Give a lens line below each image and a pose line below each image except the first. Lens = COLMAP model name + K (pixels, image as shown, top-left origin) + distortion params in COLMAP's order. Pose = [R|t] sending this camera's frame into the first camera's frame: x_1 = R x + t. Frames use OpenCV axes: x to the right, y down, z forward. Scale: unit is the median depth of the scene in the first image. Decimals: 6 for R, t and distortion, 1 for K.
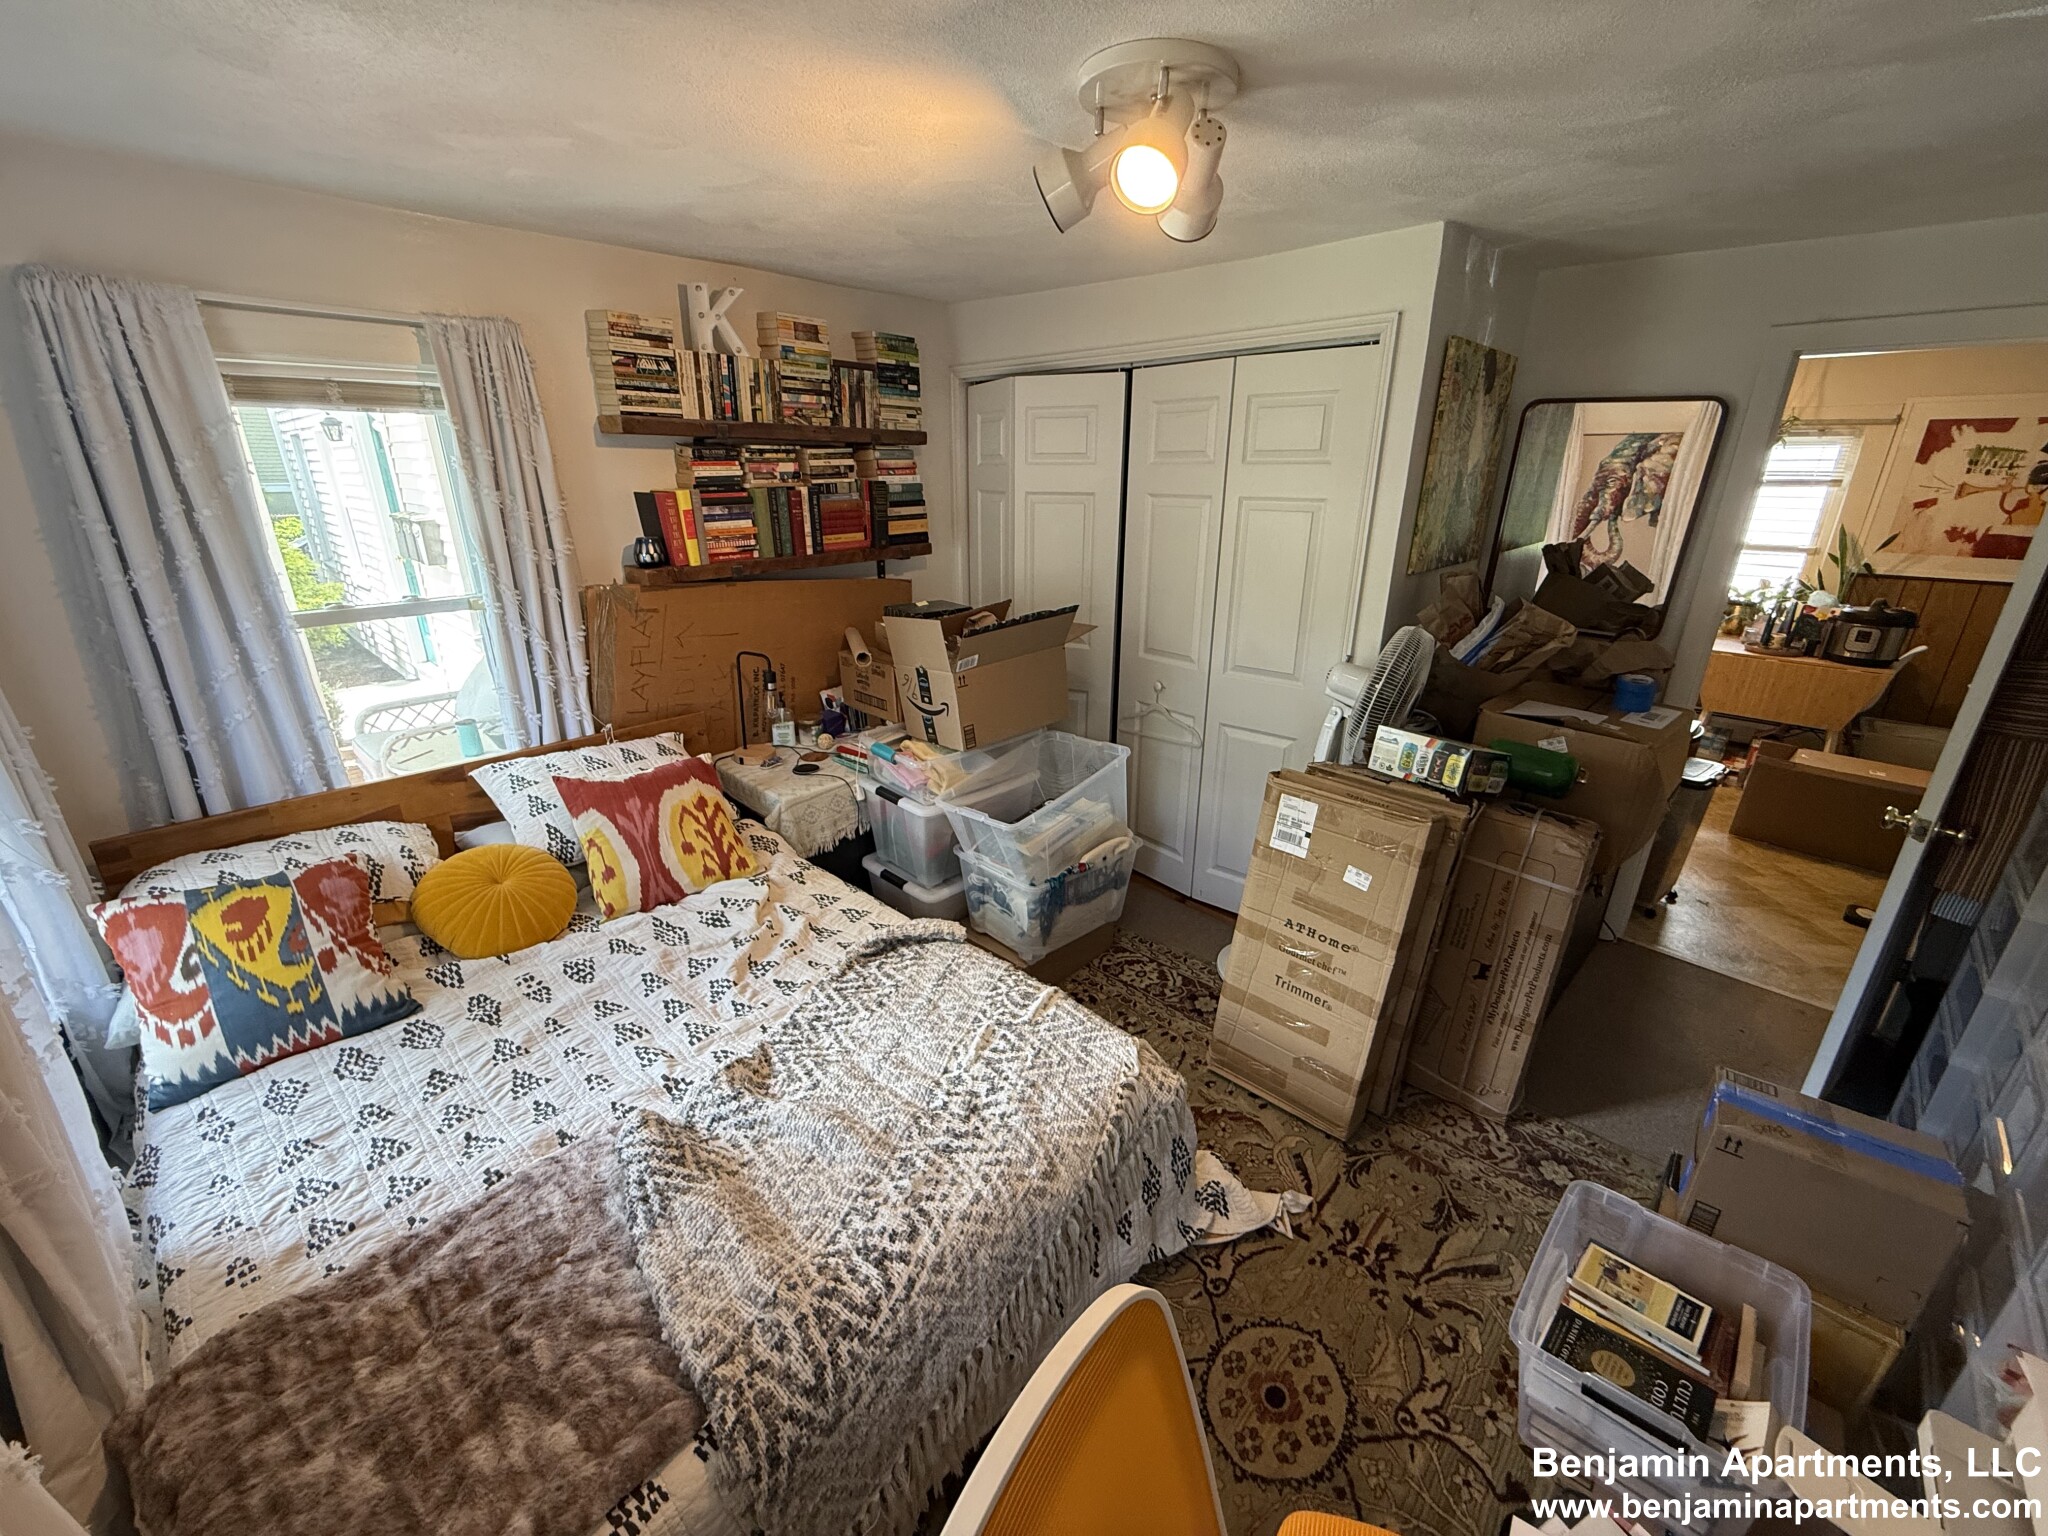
lens RADIAL K [[817.1, 0, 1017.9], [0, 817.1, 766.7], [0, 0, 1]] dist [-0.000772, 0.000281]
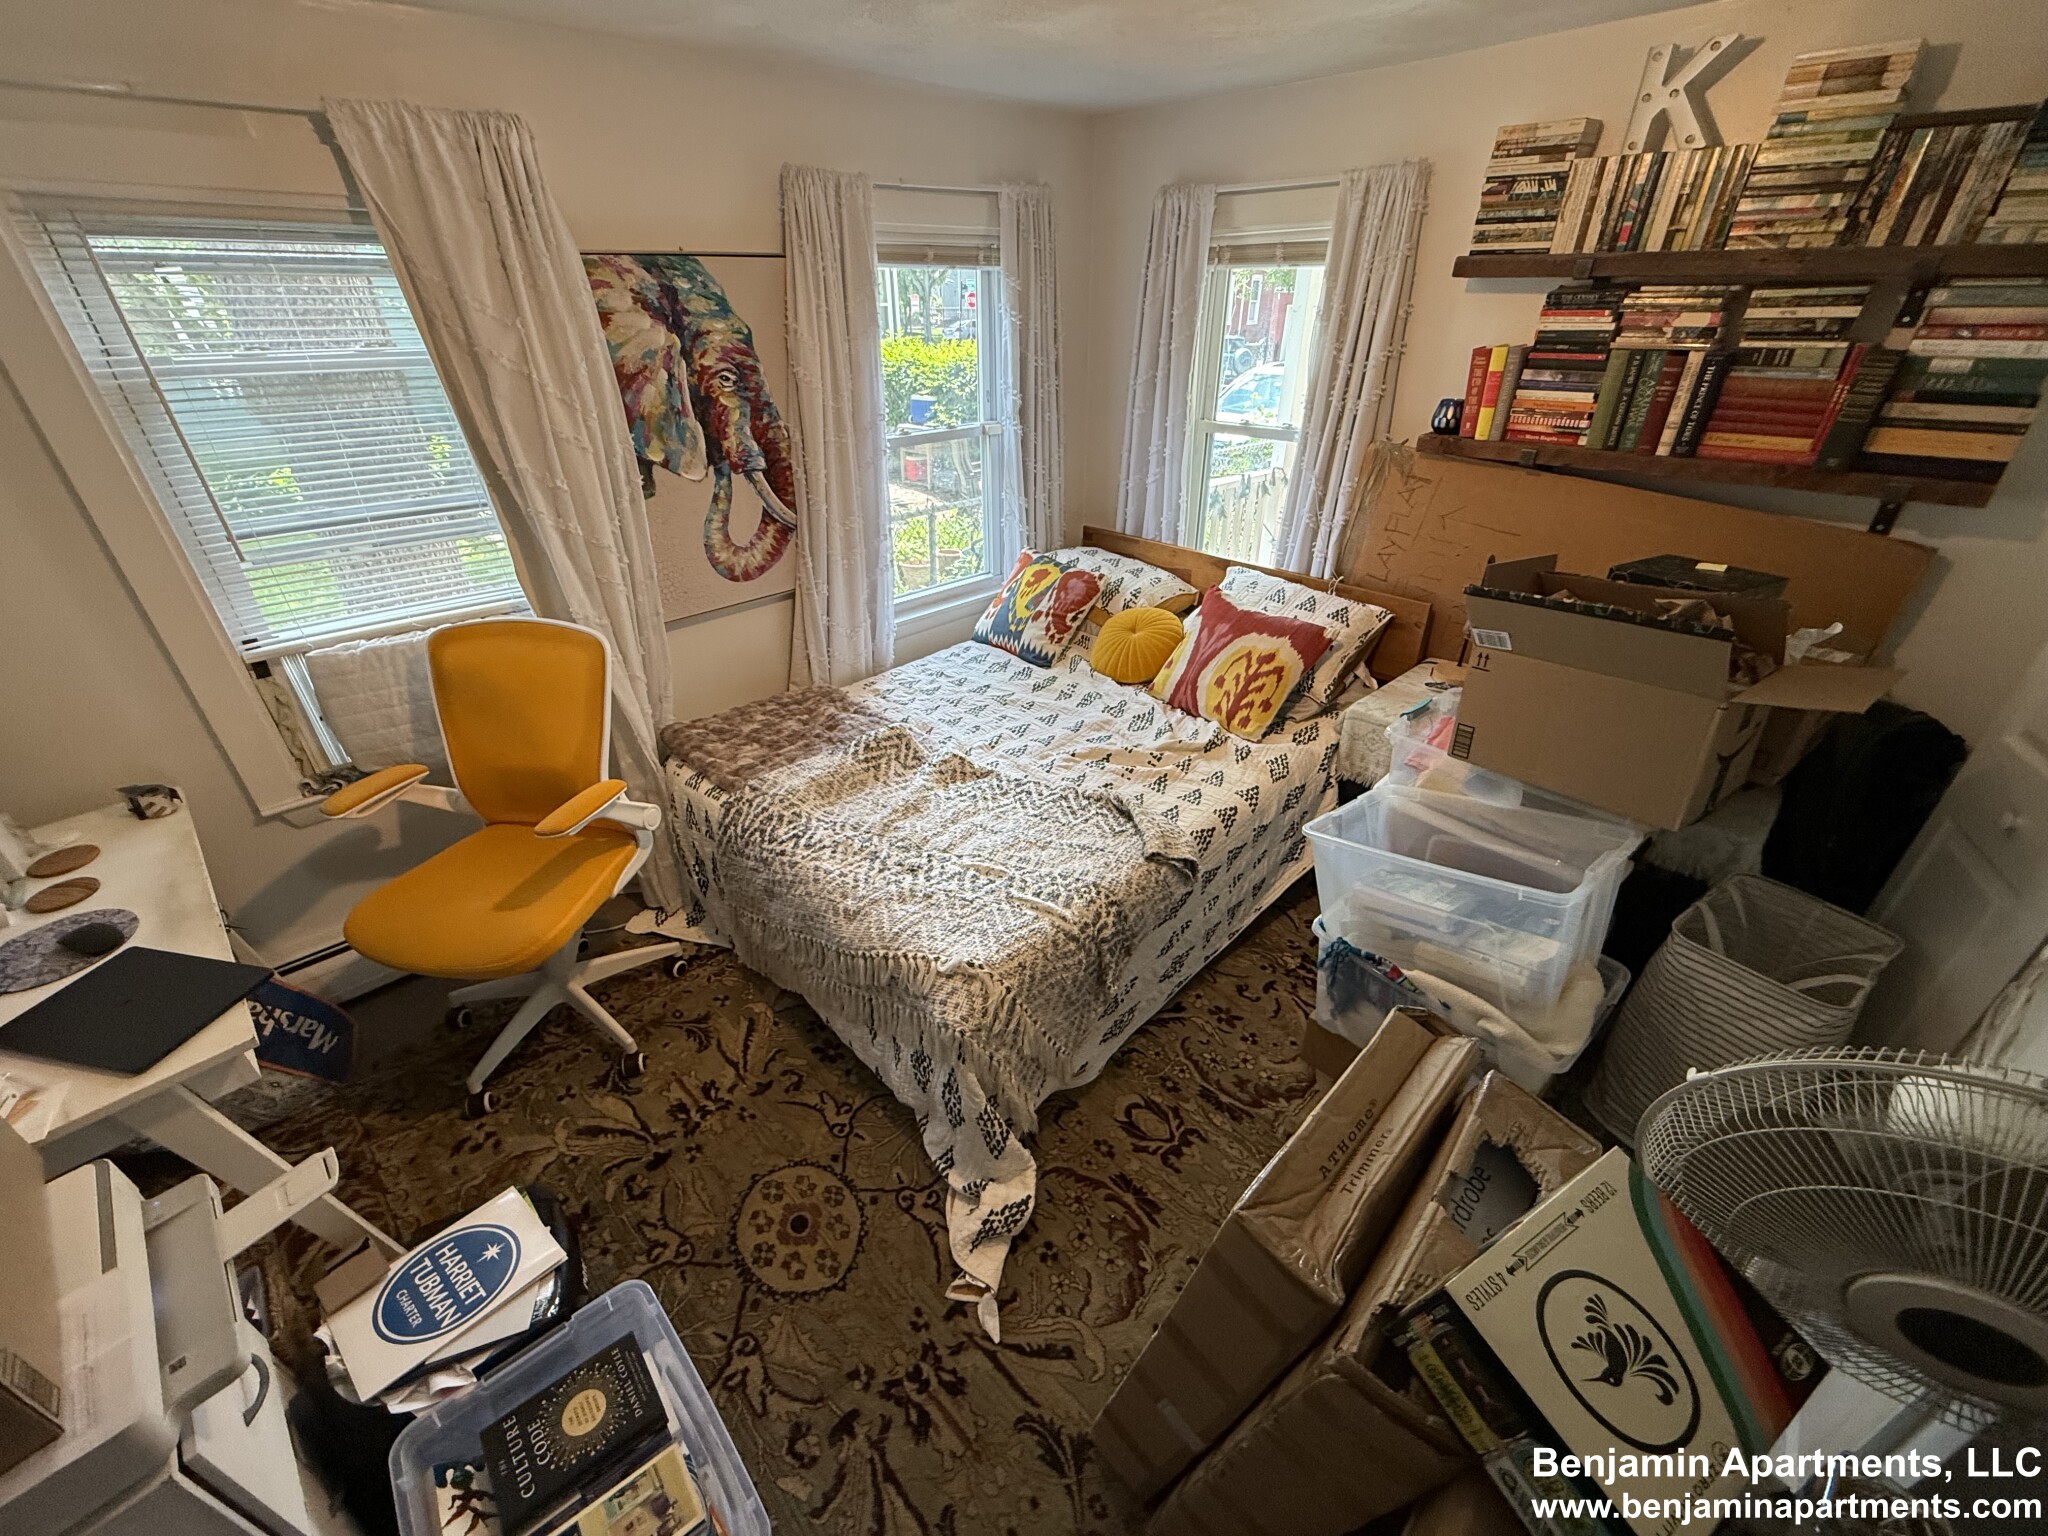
lens RADIAL K [[817.1, 0, 1017.9], [0, 817.1, 766.7], [0, 0, 1]] dist [-0.000772, 0.000281]
pose [[-0.039441, 0.497497, -0.866569, 0.595768], [-0.340157, 0.808761, 0.479791, -0.233305], [0.939541, 0.313693, 0.137329, 0.575655]]
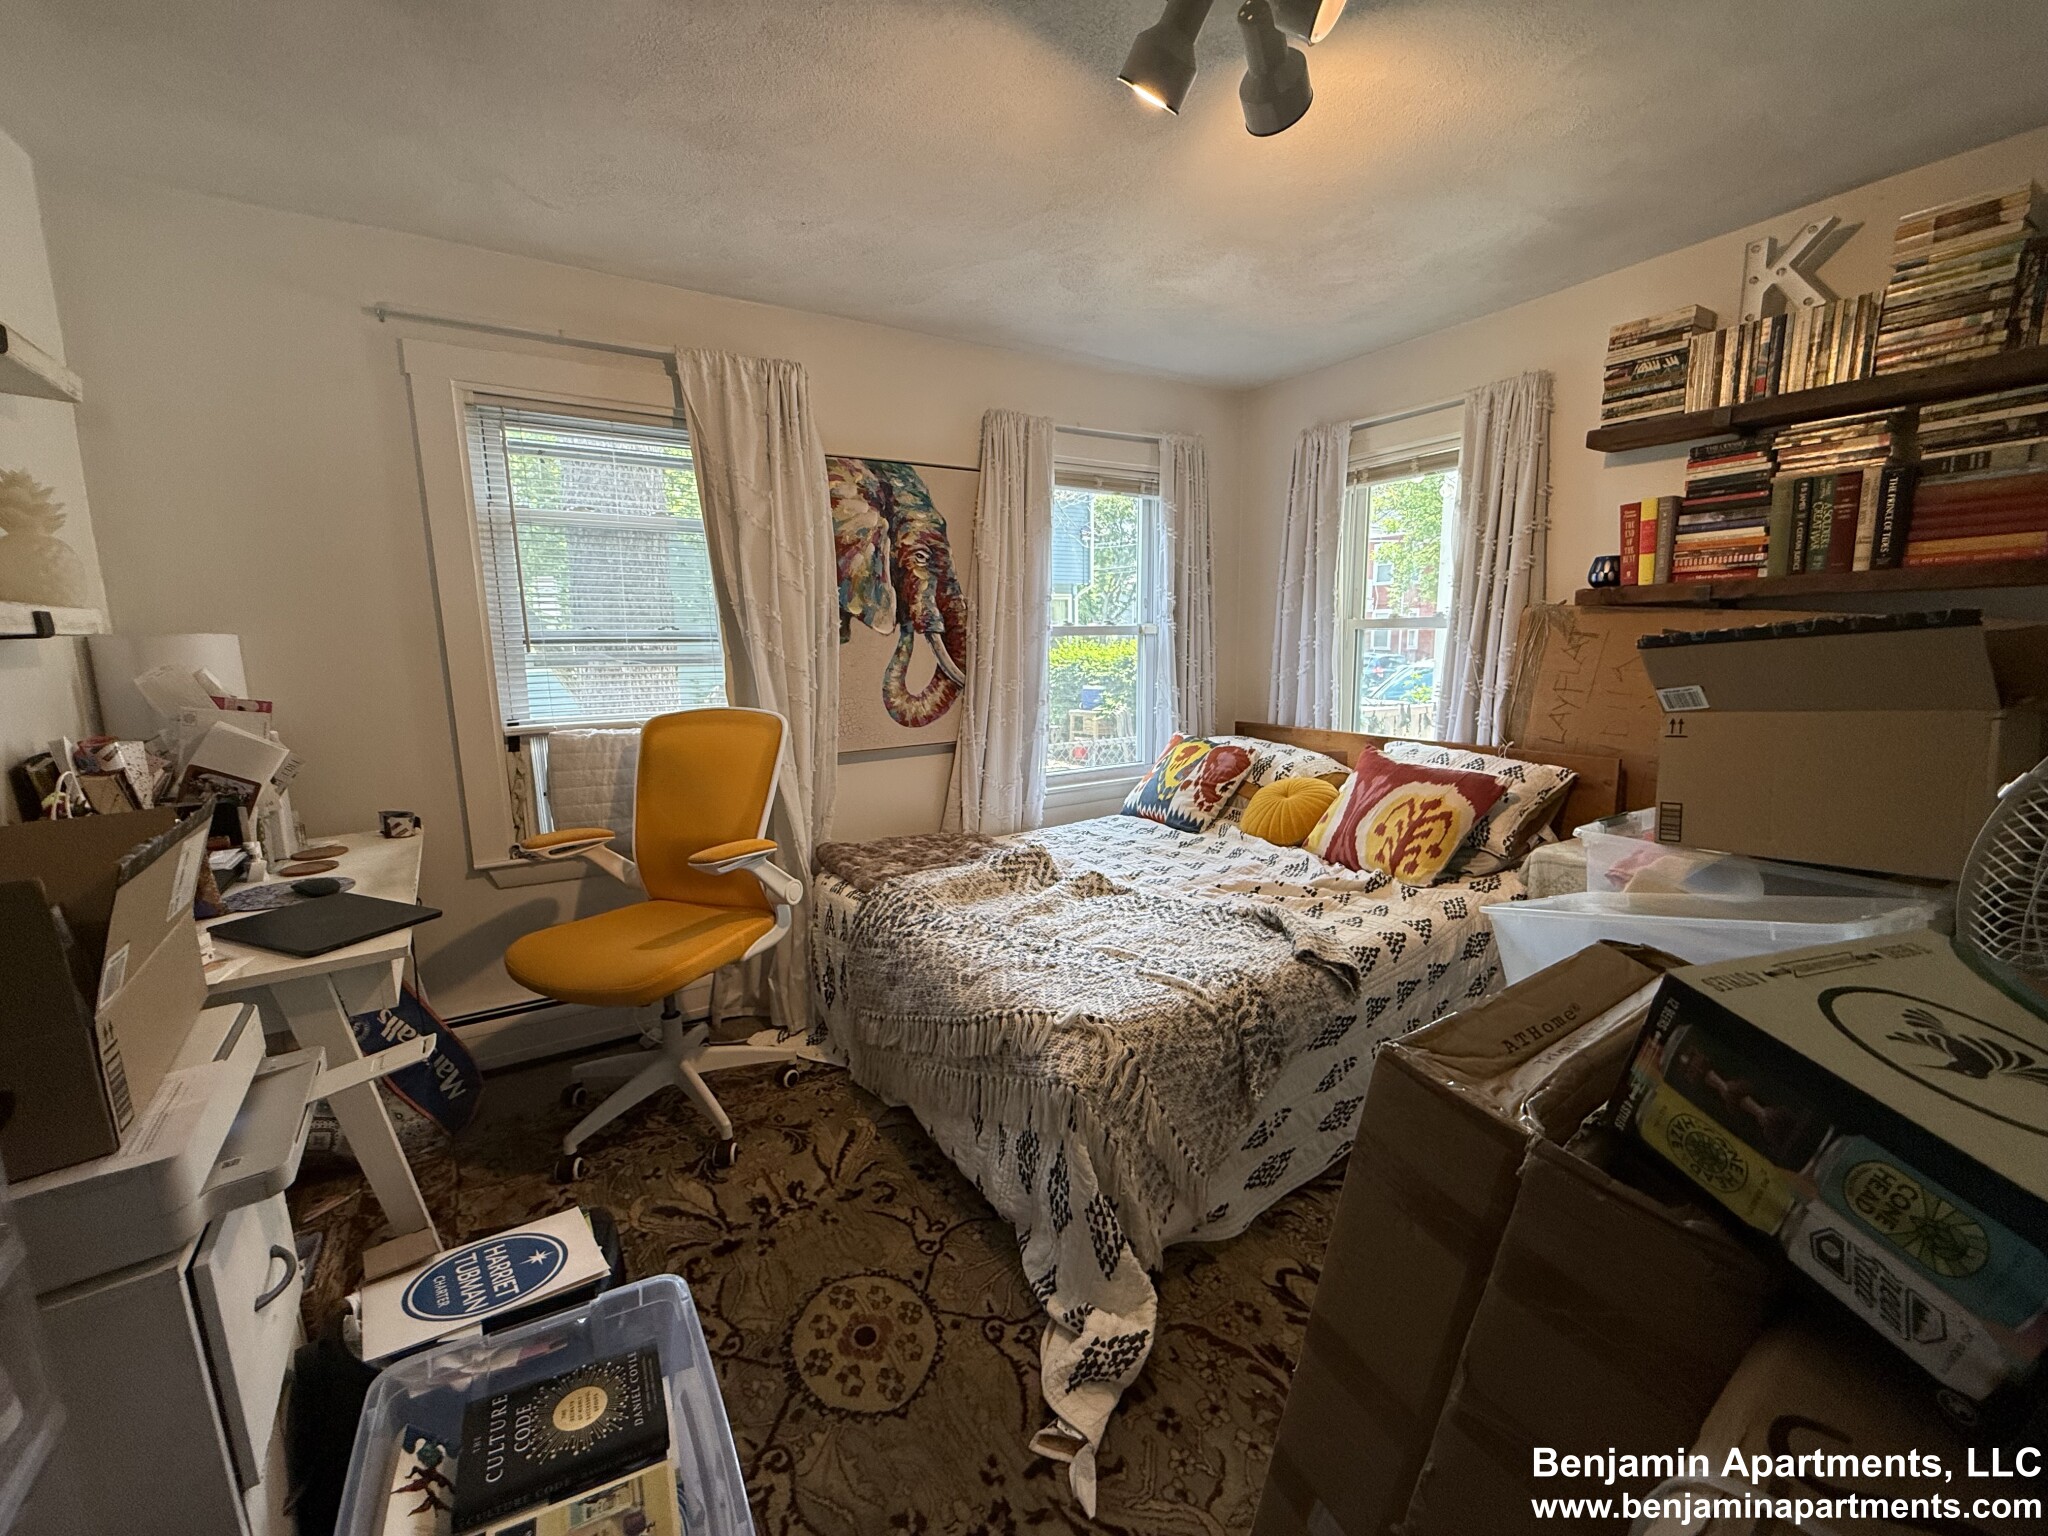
lens RADIAL K [[817.1, 0, 1017.9], [0, 817.1, 766.7], [0, 0, 1]] dist [-0.000772, 0.000281]
pose [[-0.238157, 0.149334, -0.959677, 0.661479], [-0.323693, 0.919411, 0.223397, -0.055033], [0.915699, 0.363844, -0.170625, 0.668934]]
